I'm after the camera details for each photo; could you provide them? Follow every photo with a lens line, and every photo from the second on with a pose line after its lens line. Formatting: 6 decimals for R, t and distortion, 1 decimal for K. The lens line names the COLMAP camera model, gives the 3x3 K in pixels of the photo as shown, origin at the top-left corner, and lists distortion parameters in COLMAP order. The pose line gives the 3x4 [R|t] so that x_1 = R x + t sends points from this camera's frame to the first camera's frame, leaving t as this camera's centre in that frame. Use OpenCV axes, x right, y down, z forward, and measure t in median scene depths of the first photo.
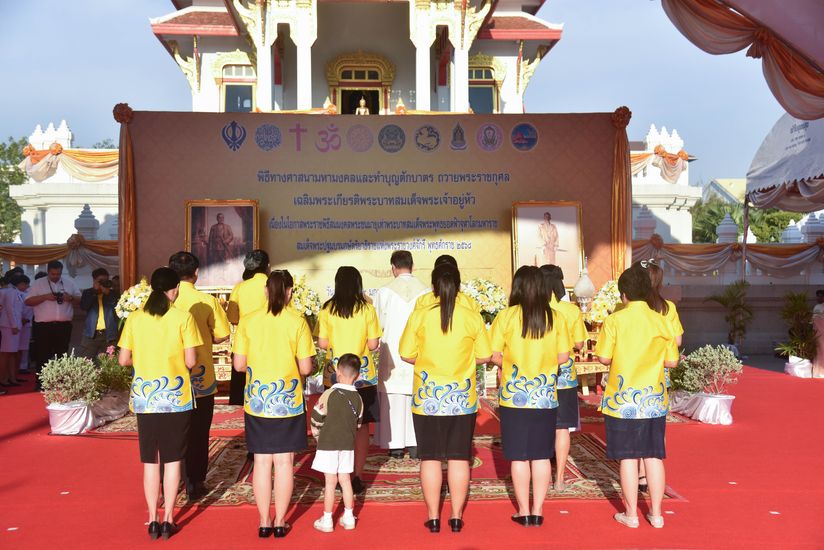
lens RADIAL K [[1039.2, 0, 413.5], [0, 1039.2, 279.9], [0, 0, 1]] dist [0.101624, 0.000000]
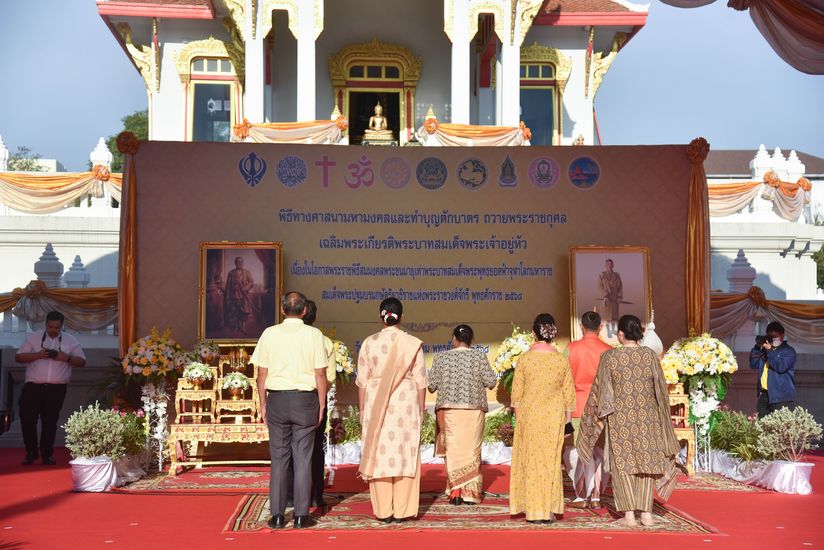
lens RADIAL K [[1520.9, 0, 407.2], [0, 1520.9, 273.0], [0, 0, 1]] dist [0.366496, 0.000000]
pose [[0.999764, 0.008851, -0.019839, -0.015208], [-0.009888, 0.998555, -0.052830, 0.015880], [0.019343, 0.053014, 0.998406, -0.274459]]
